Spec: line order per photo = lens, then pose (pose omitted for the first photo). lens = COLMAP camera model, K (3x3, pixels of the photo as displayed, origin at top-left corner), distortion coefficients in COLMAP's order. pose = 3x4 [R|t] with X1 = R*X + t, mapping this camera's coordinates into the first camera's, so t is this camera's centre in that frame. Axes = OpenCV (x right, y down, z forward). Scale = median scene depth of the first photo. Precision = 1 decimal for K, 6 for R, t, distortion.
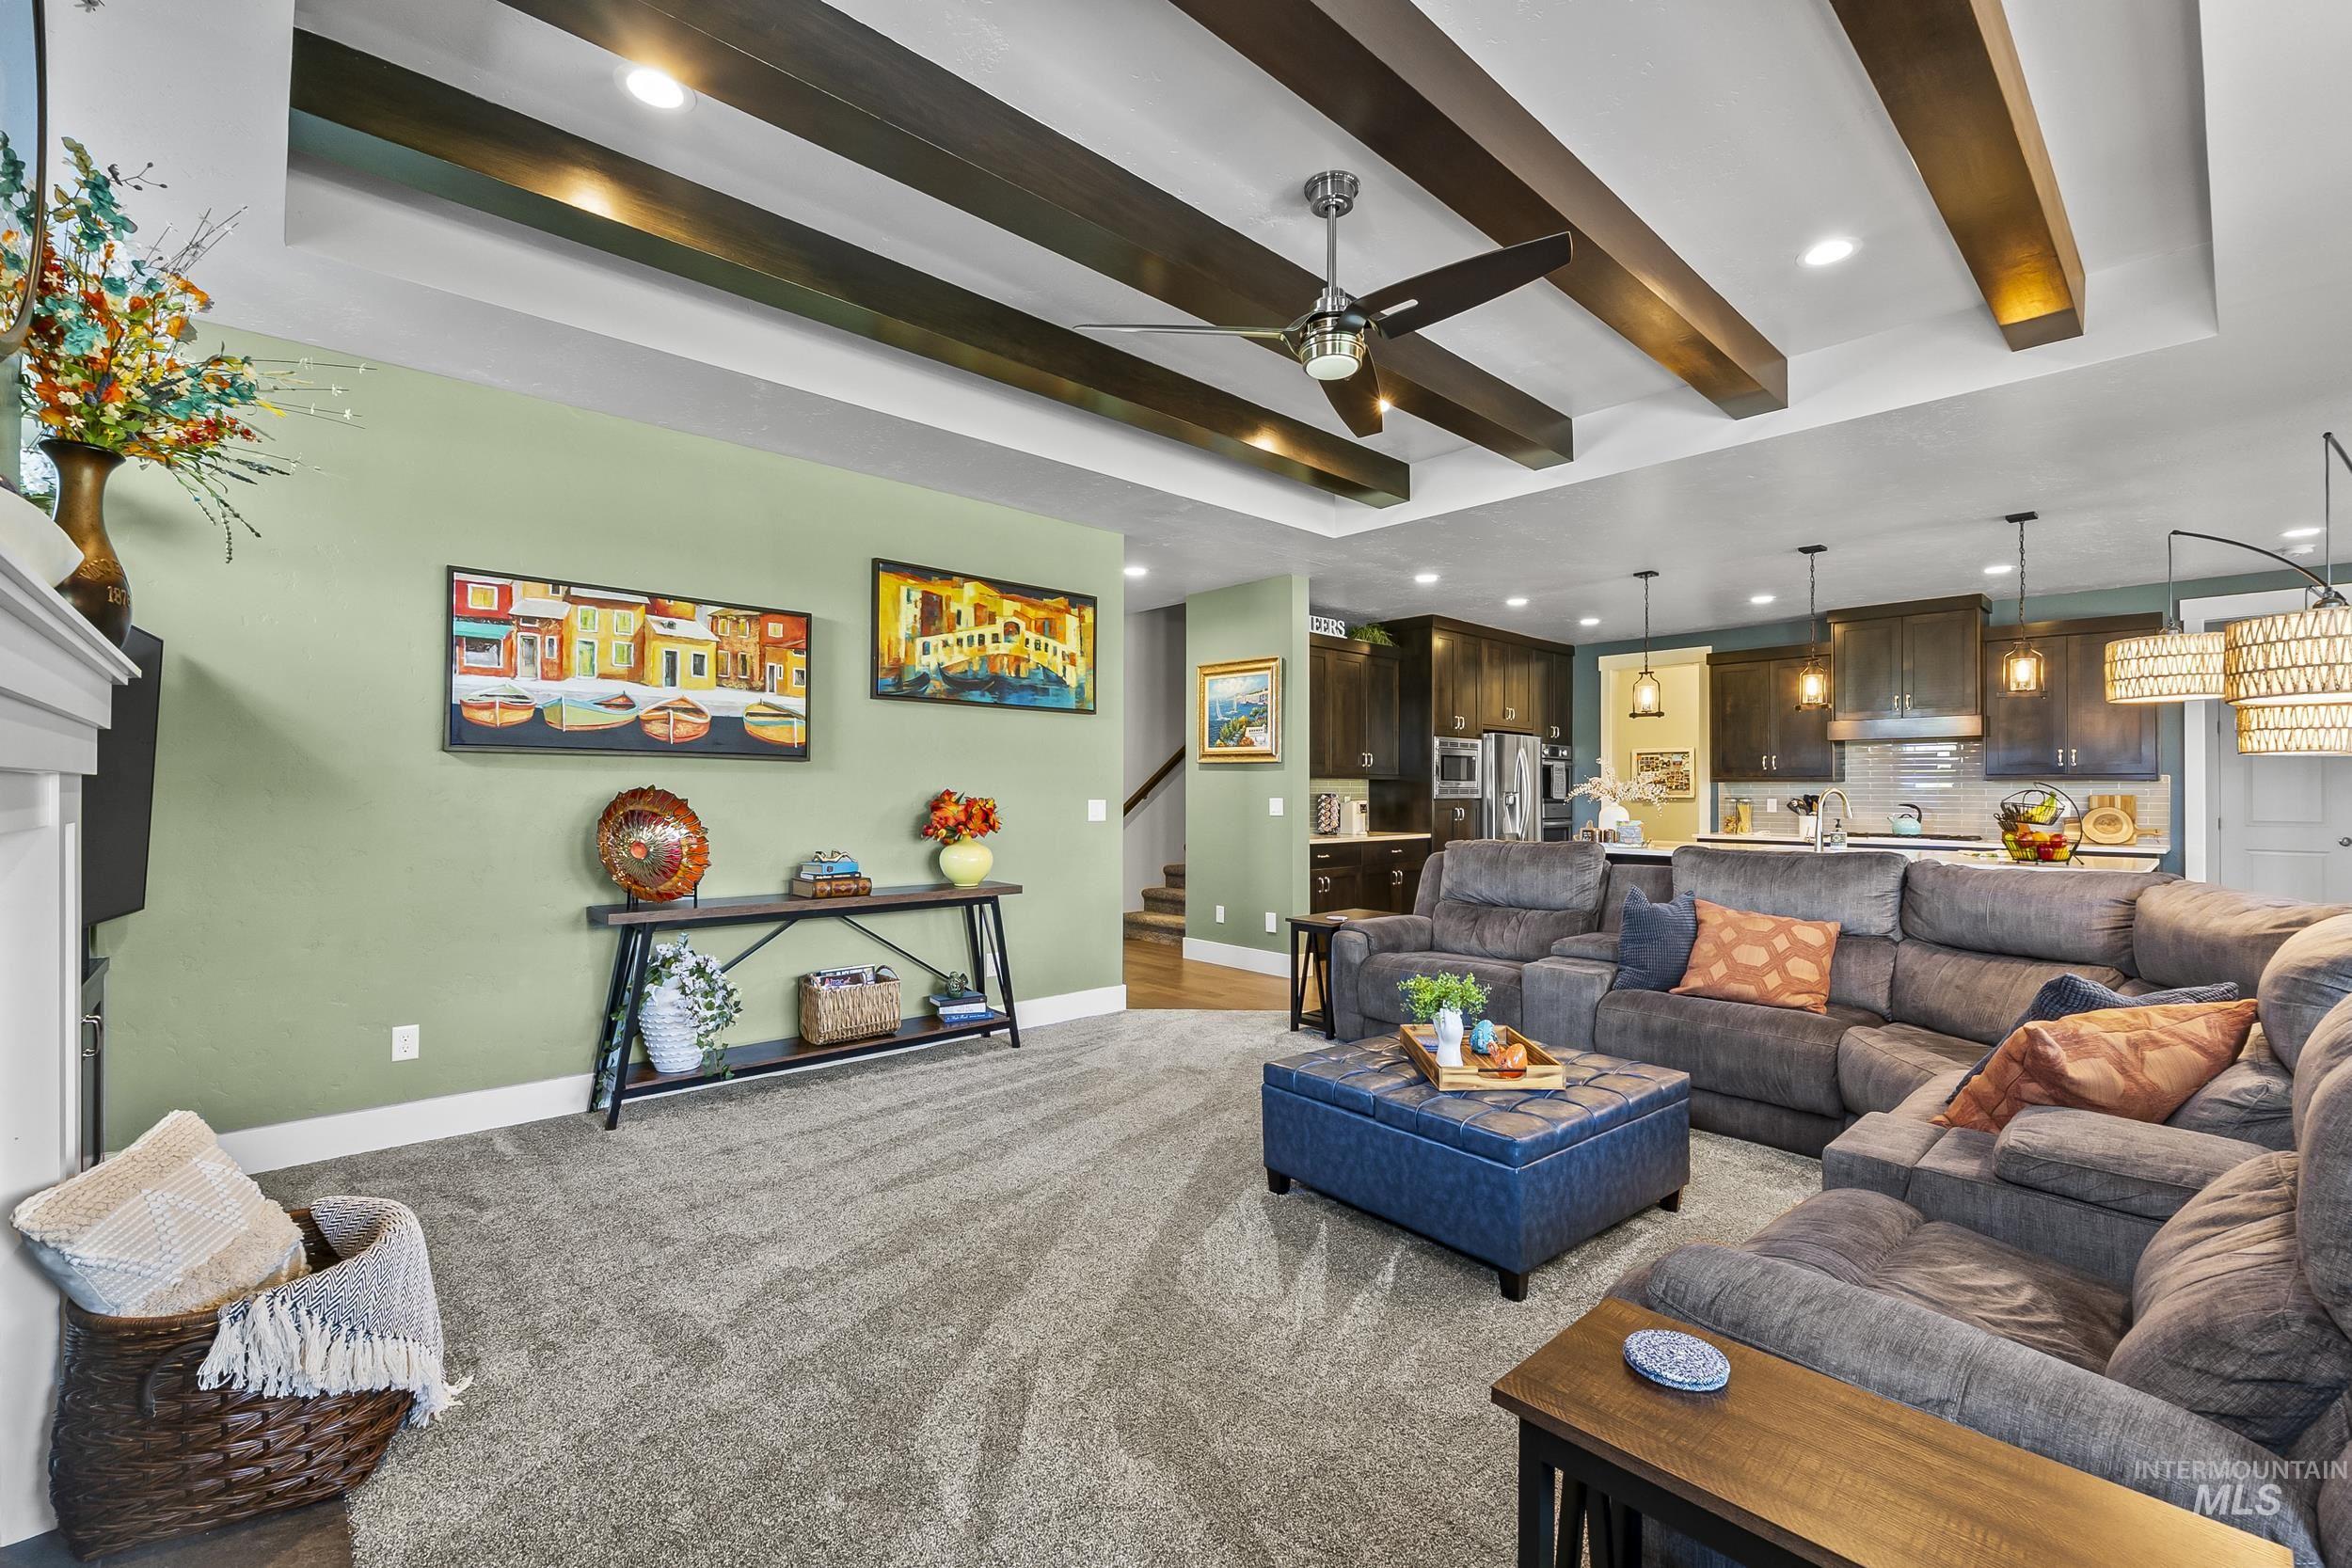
lens RADIAL K [[1015.3, 0, 1121.9], [0, 1015.3, 783.7], [0, 0, 1]] dist [-0.007039, 0.000249]
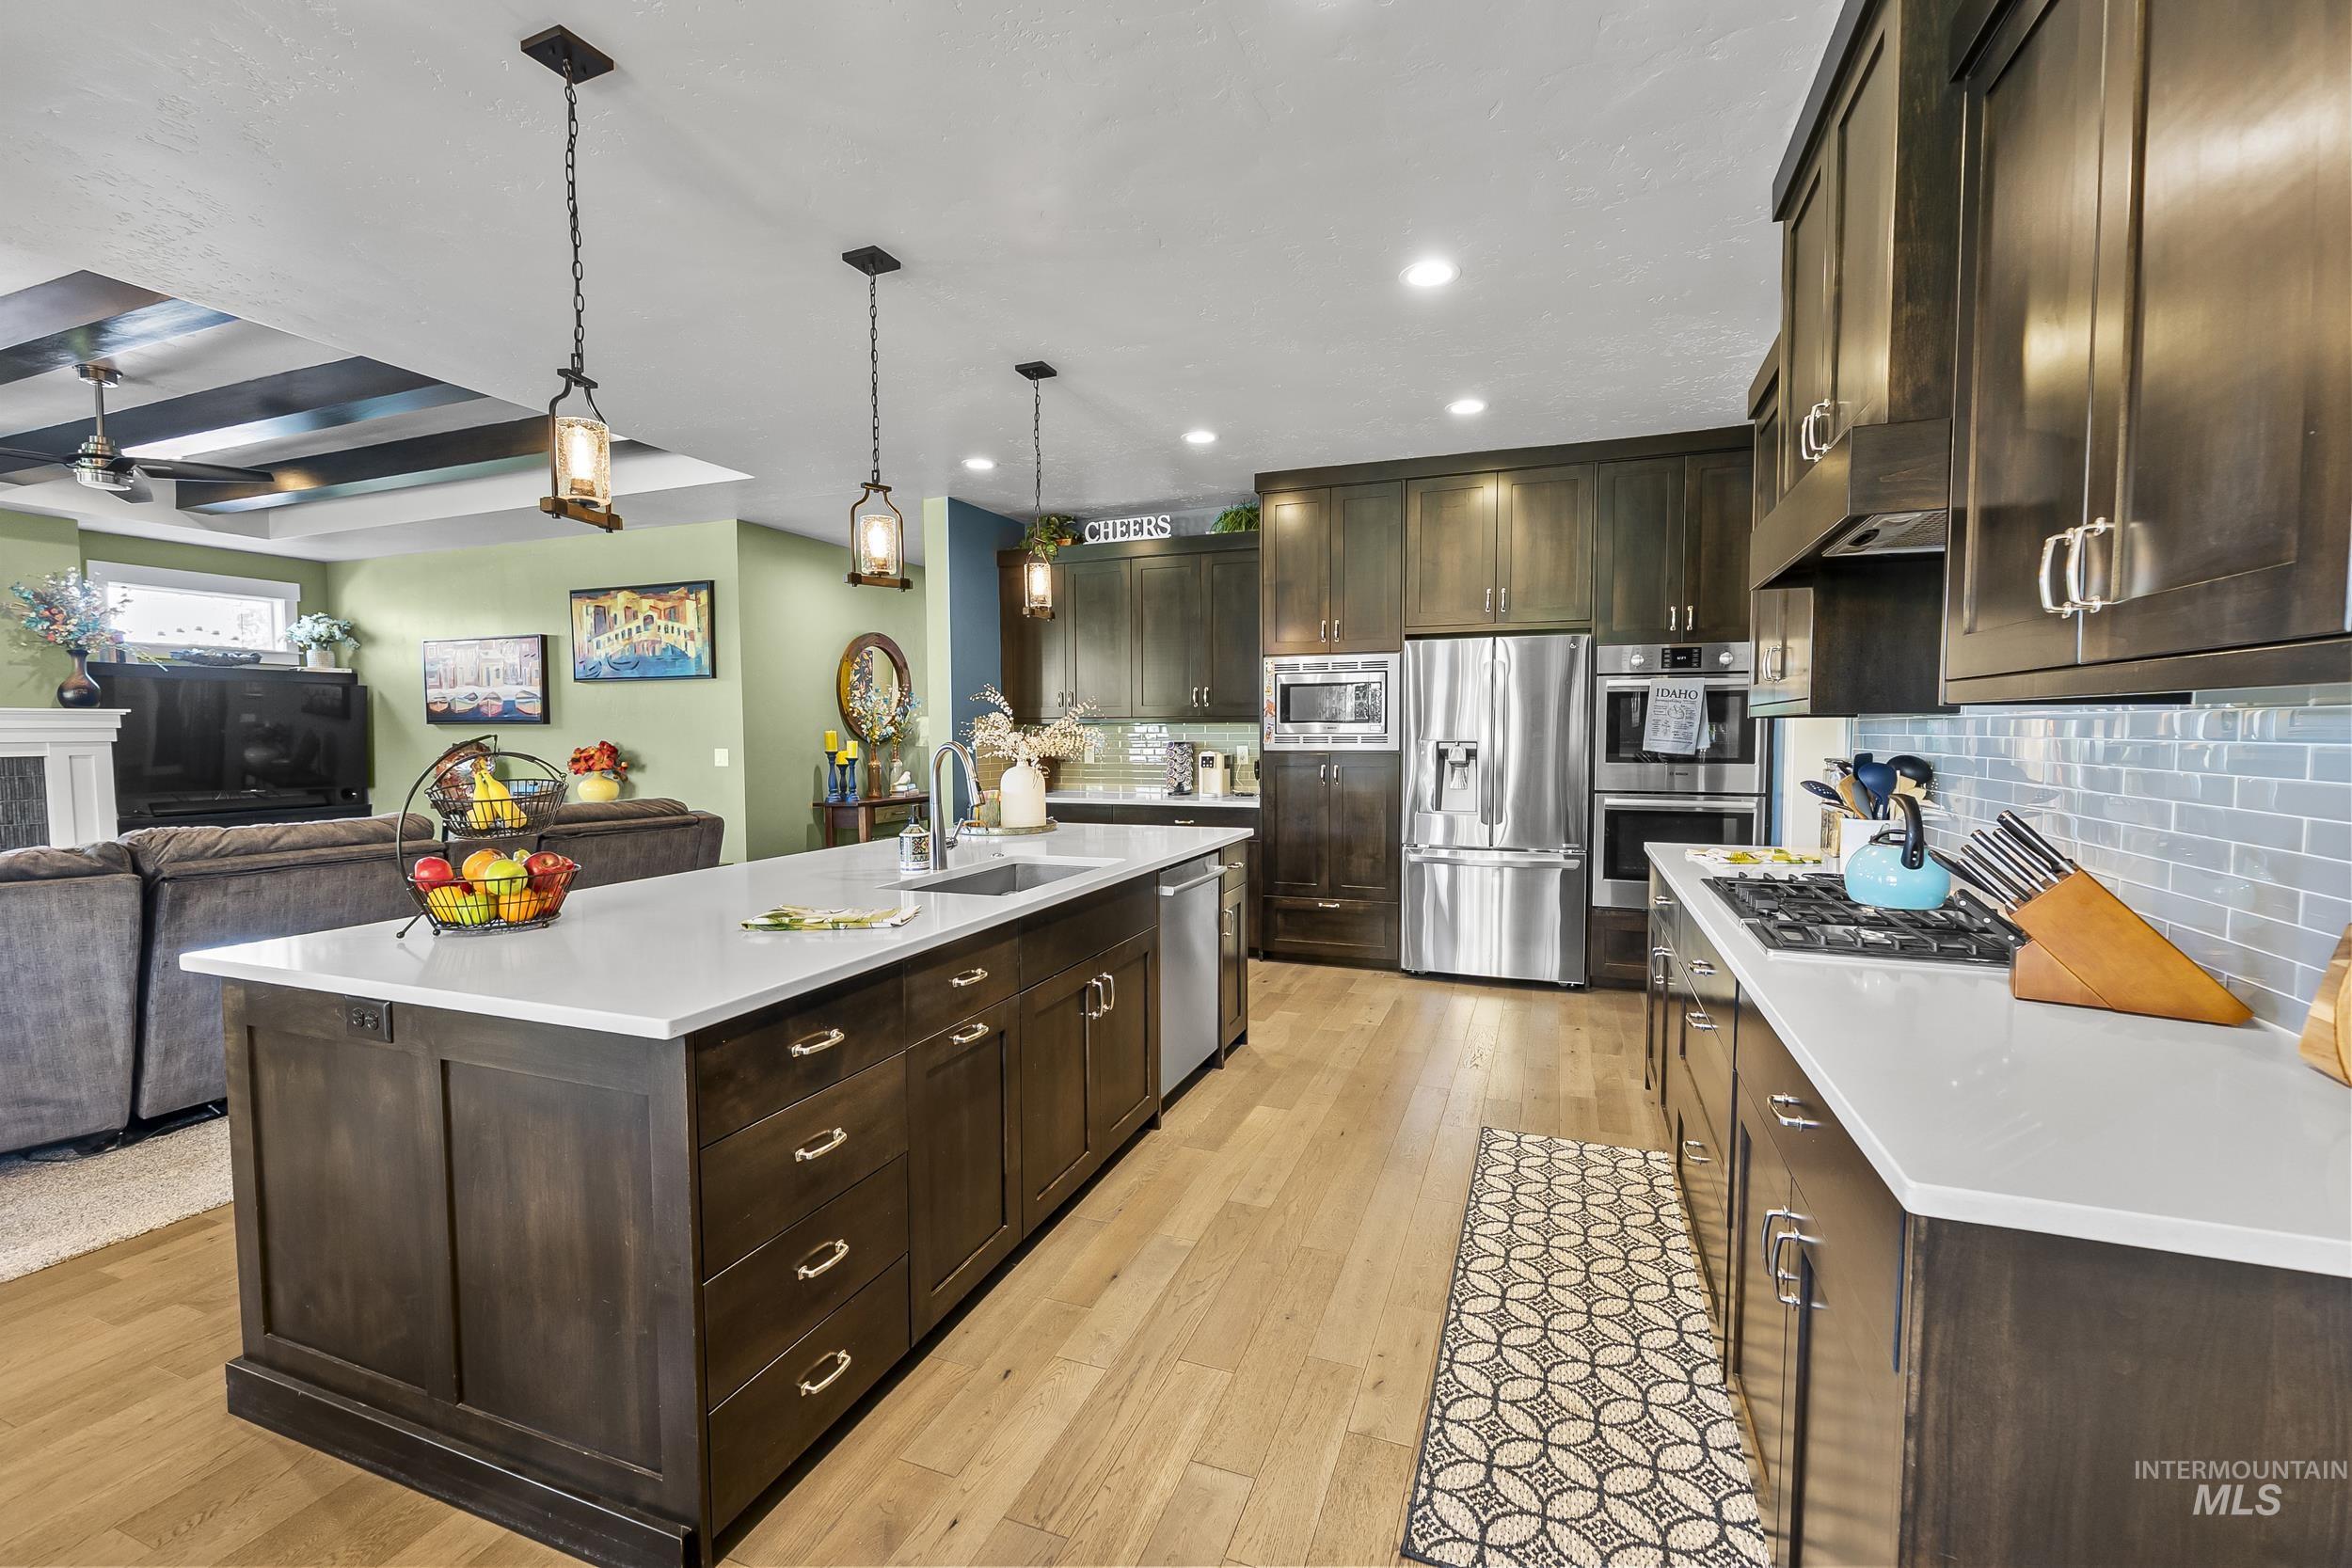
lens RADIAL K [[1015.3, 0, 1171.4], [0, 1015.3, 775.0], [0, 0, 1]] dist [-0.007039, 0.000249]
pose [[0.455273, 0.036238, -0.889614, 1.318572], [0.015164, 0.998711, 0.048443, -0.003645], [0.890223, -0.035545, 0.454137, 0.947279]]
